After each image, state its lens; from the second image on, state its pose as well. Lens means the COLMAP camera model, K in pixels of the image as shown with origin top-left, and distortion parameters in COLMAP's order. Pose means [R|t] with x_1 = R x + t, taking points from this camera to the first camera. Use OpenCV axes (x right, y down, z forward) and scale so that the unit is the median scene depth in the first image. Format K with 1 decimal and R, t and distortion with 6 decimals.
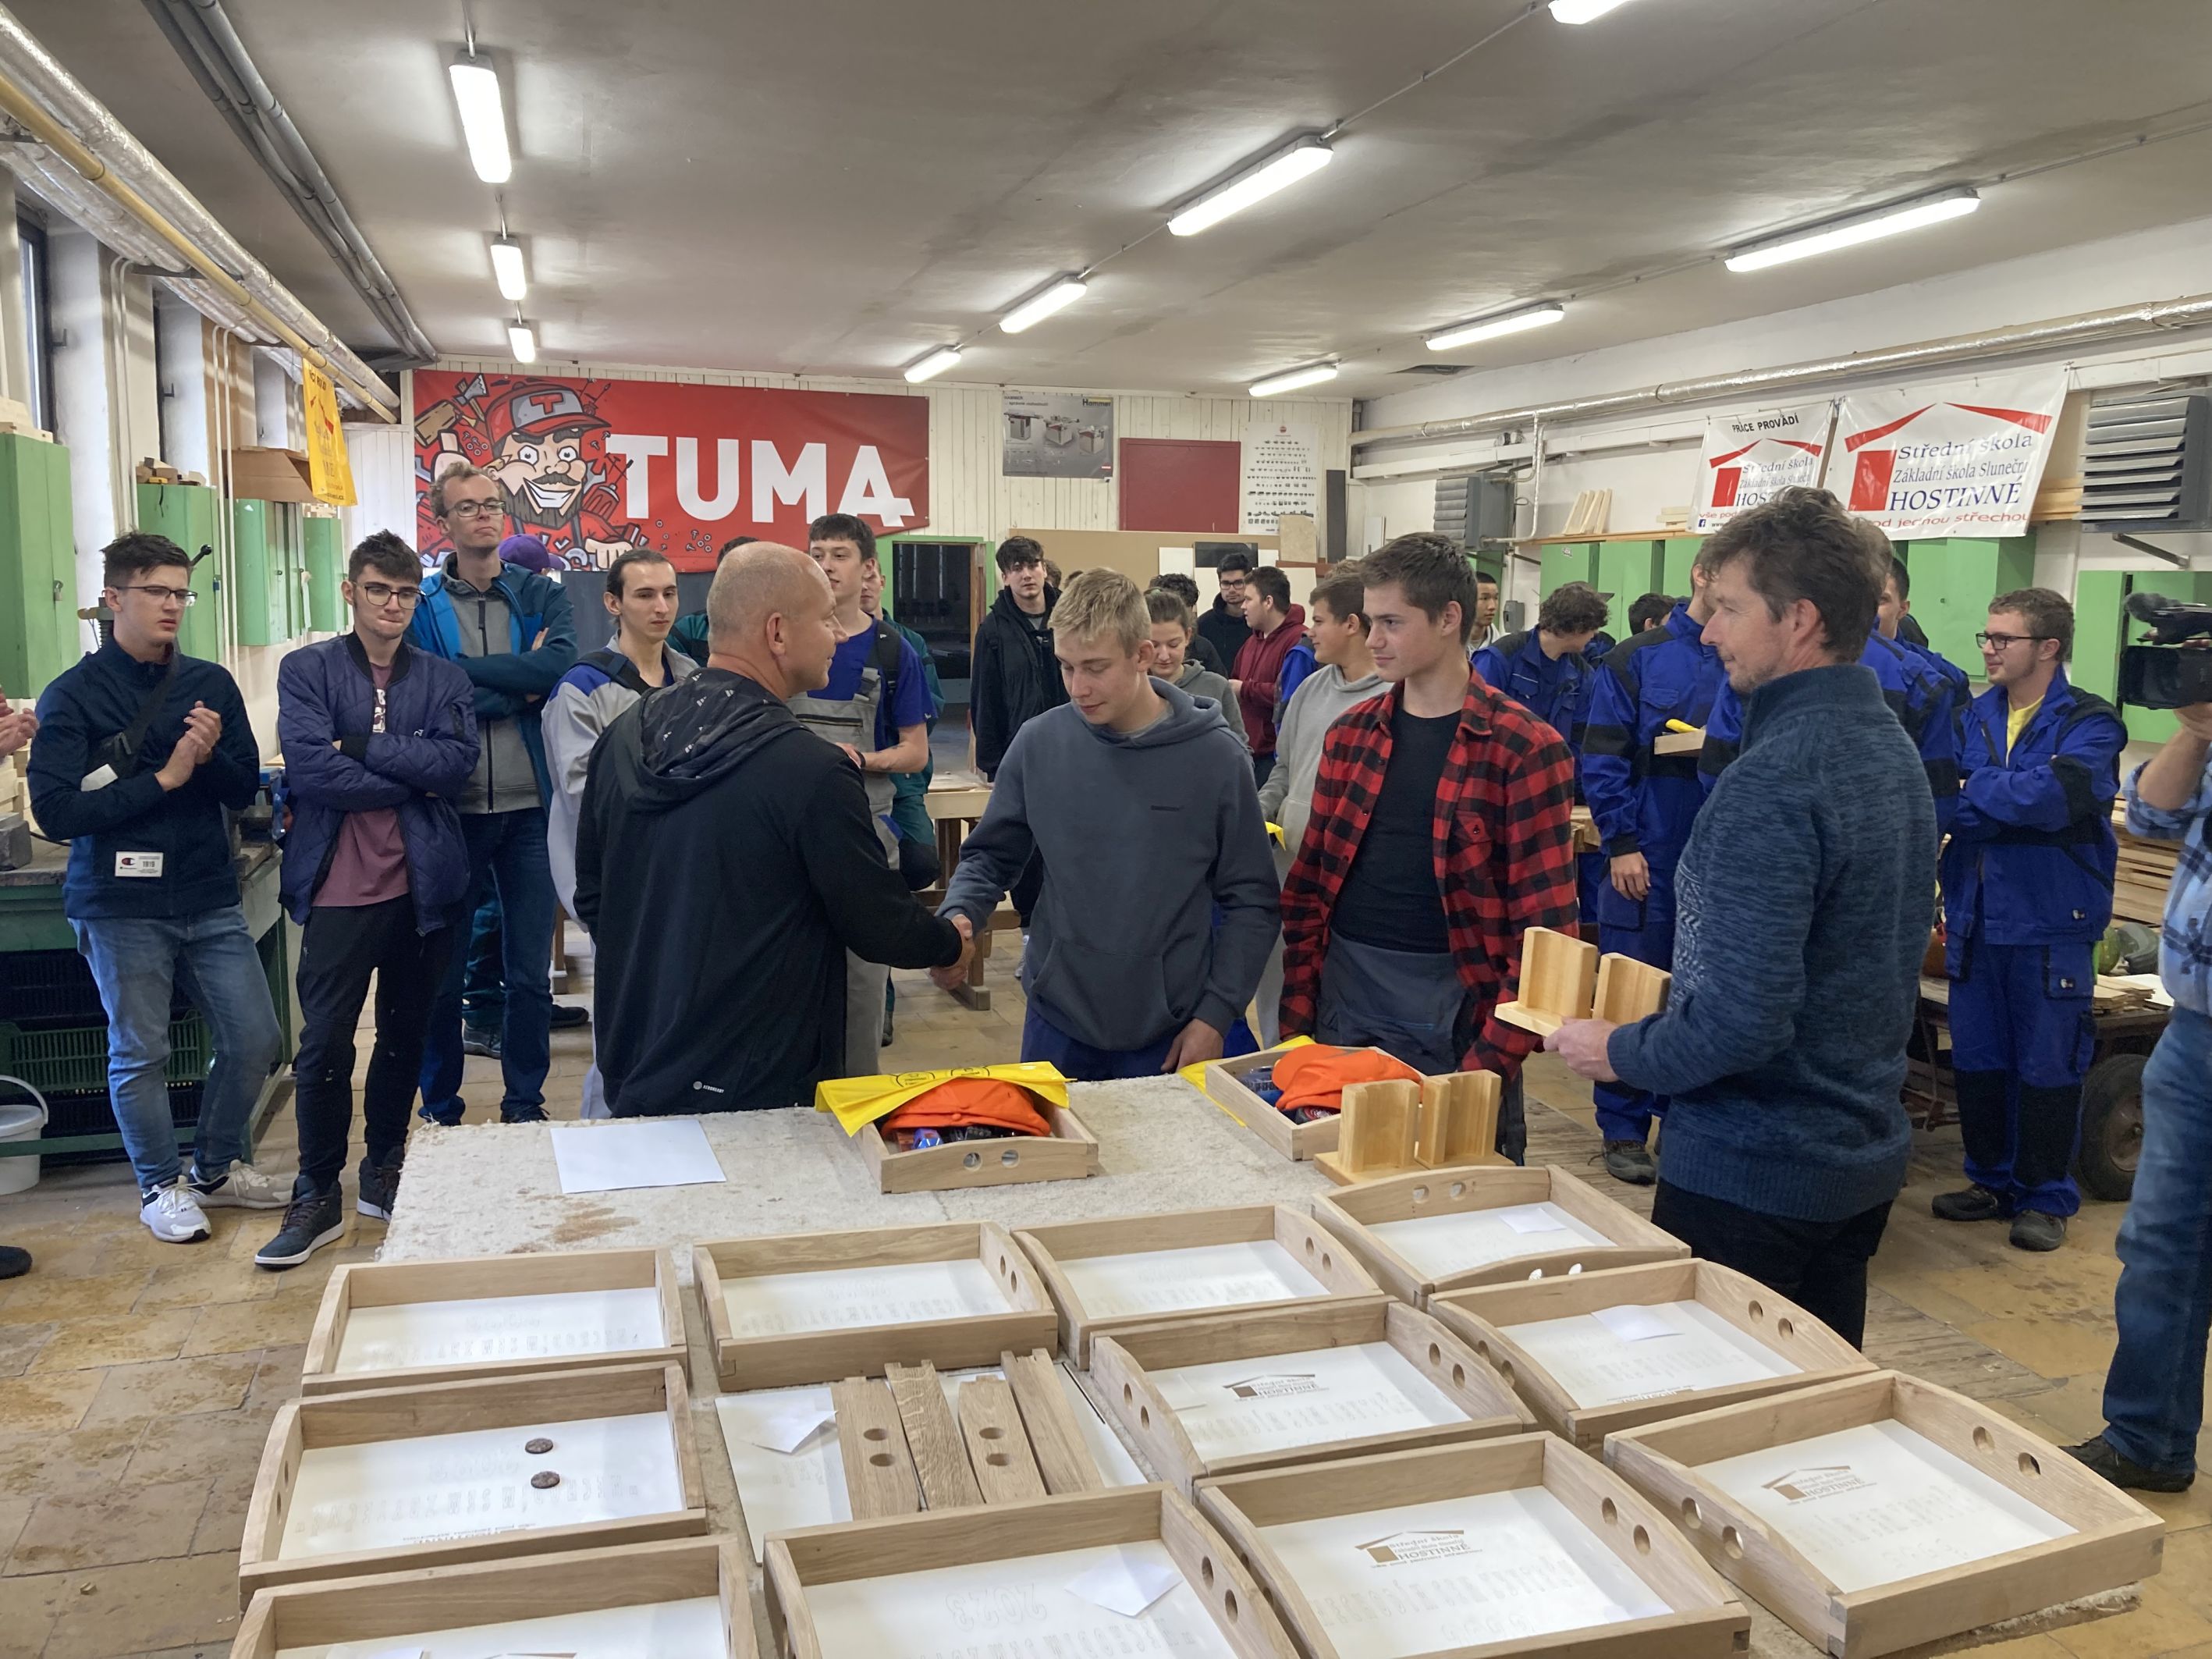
lens RADIAL K [[1800.7, 0, 1132.0], [0, 1800.7, 805.2], [0, 0, 1]] dist [0.028030, -0.044332]
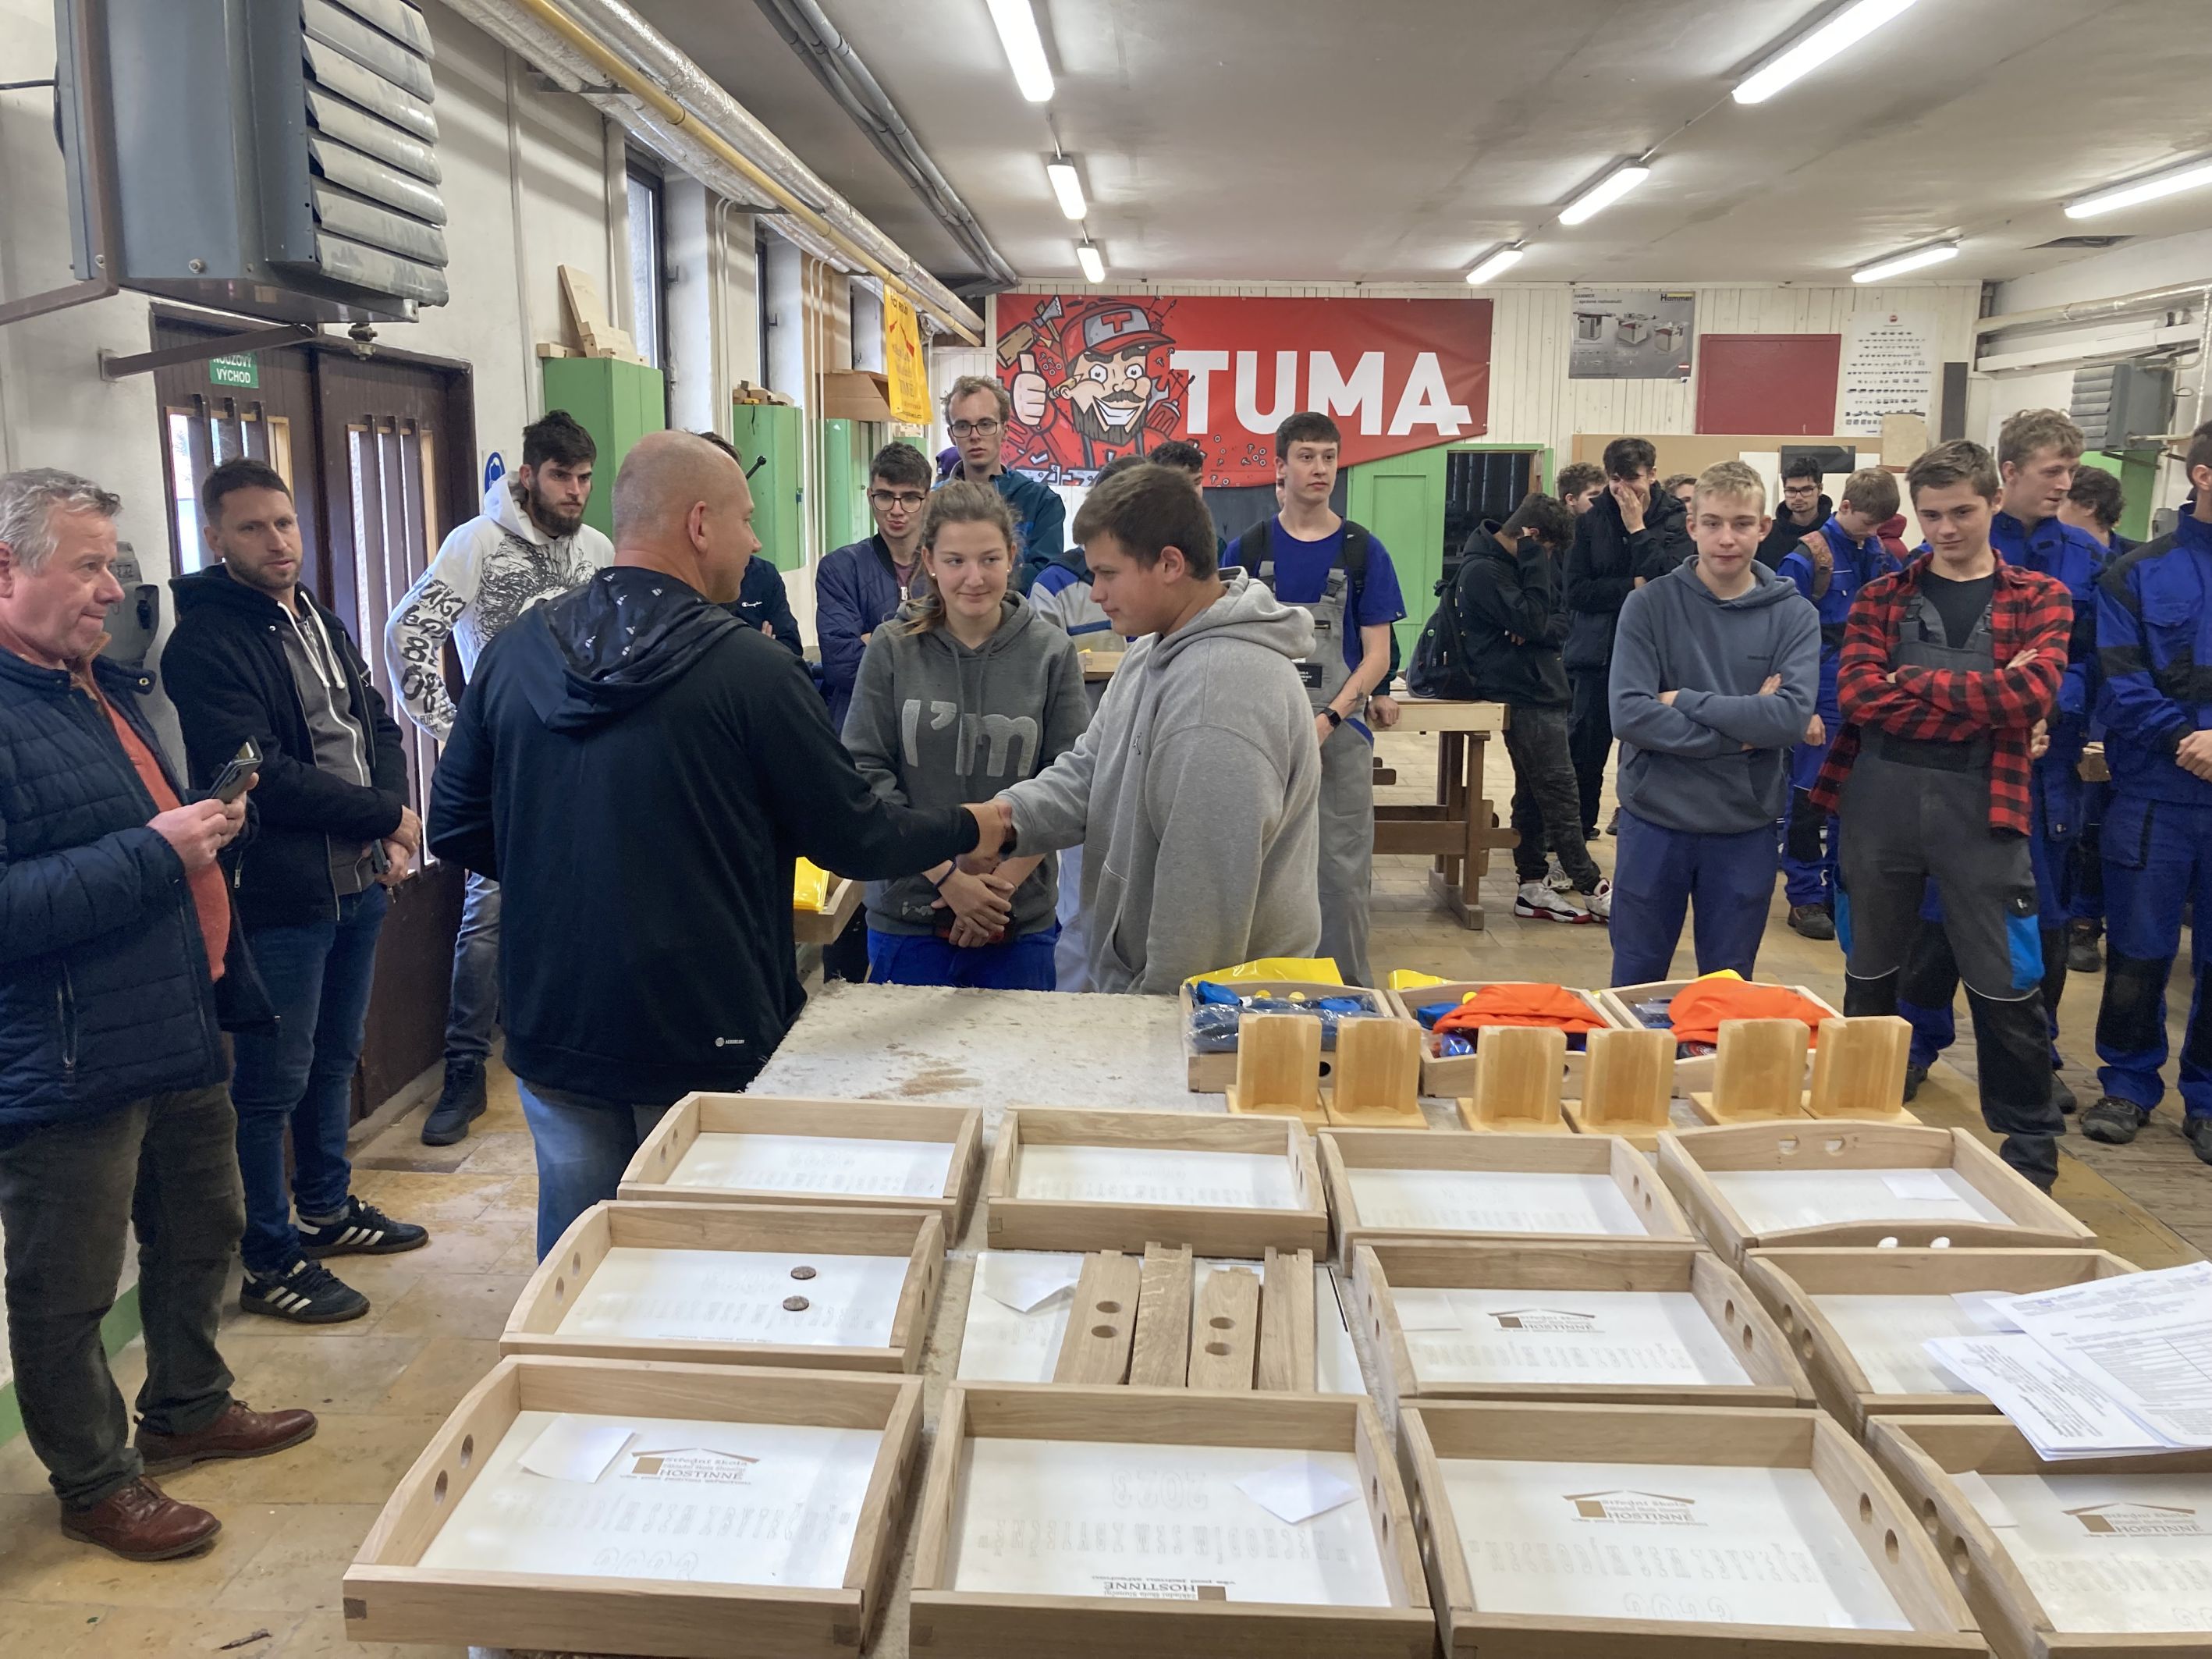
lens RADIAL K [[1800.7, 0, 1096.7], [0, 1800.7, 823.3], [0, 0, 1]] dist [0.028030, -0.044332]
pose [[0.943246, 0.052538, -0.327913, 0.021701], [-0.034558, 0.997575, 0.060422, 0.002432], [0.330293, -0.045661, 0.942774, 0.008047]]
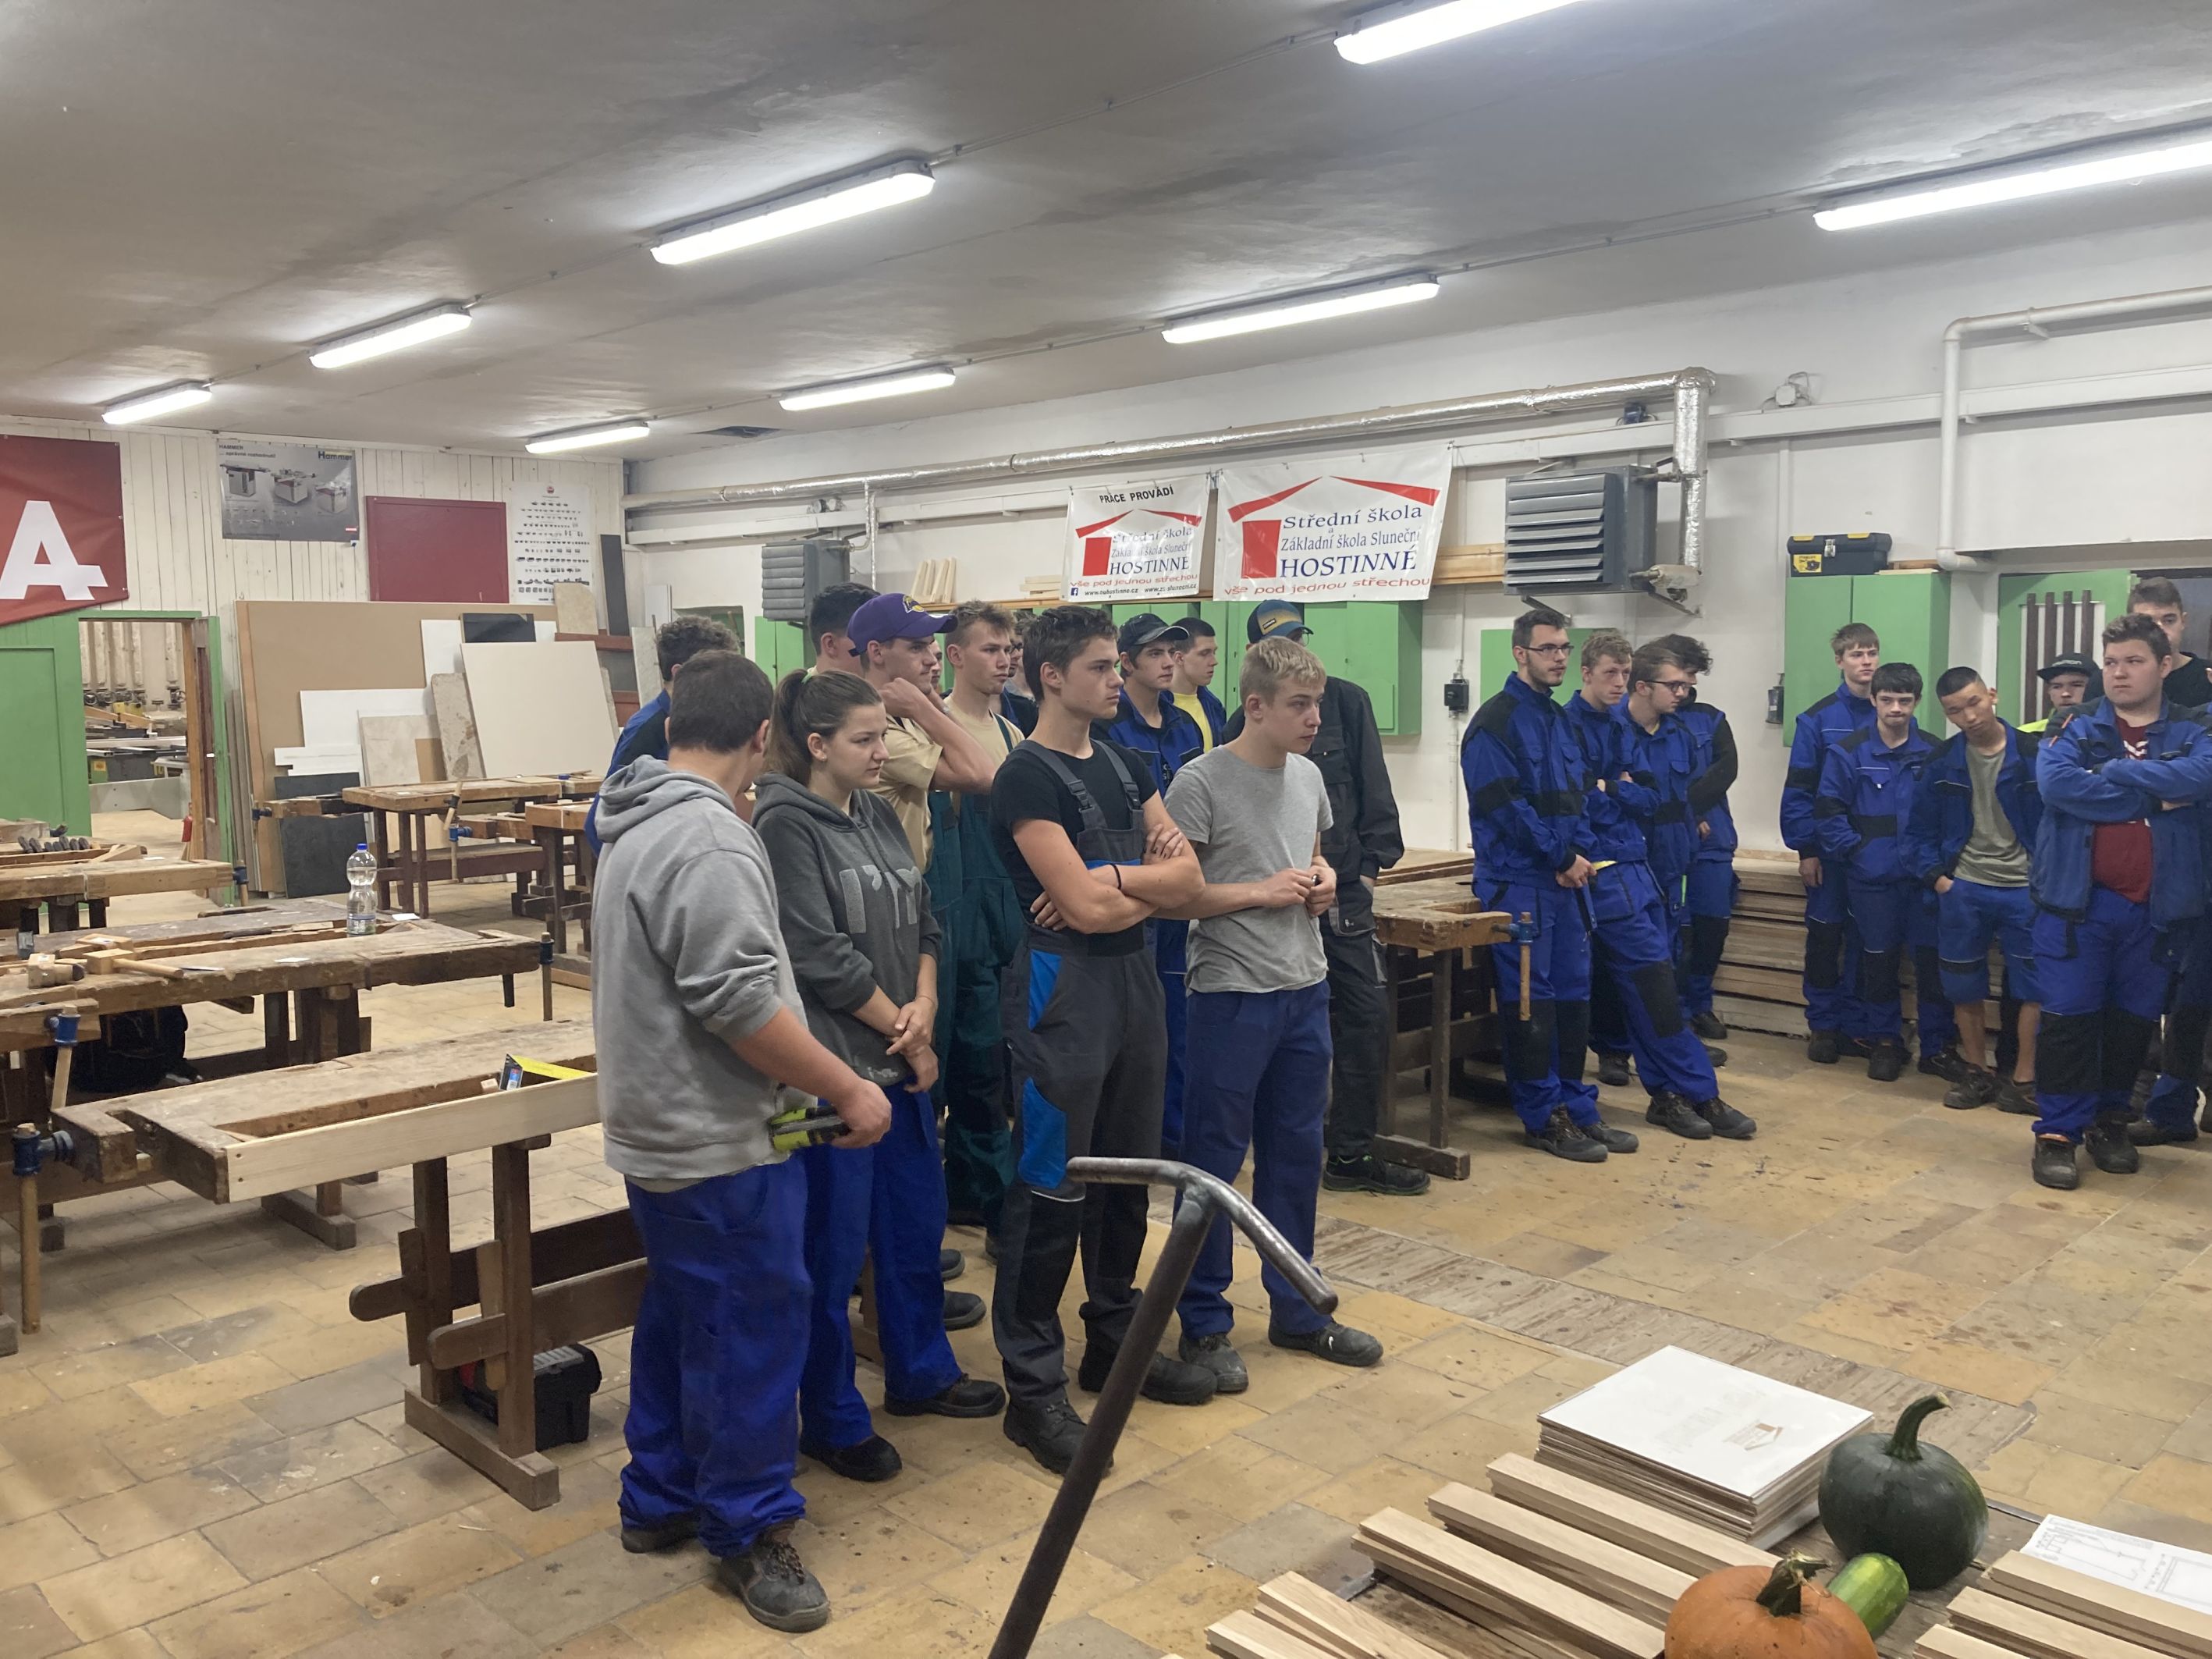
lens RADIAL K [[1800.7, 0, 1094.8], [0, 1800.7, 794.9], [0, 0, 1]] dist [0.028030, -0.044332]
pose [[0.885801, -0.059928, 0.460179, -0.125350], [0.079600, 0.996551, -0.023445, -0.014747], [-0.457187, 0.057398, 0.887516, 0.091103]]
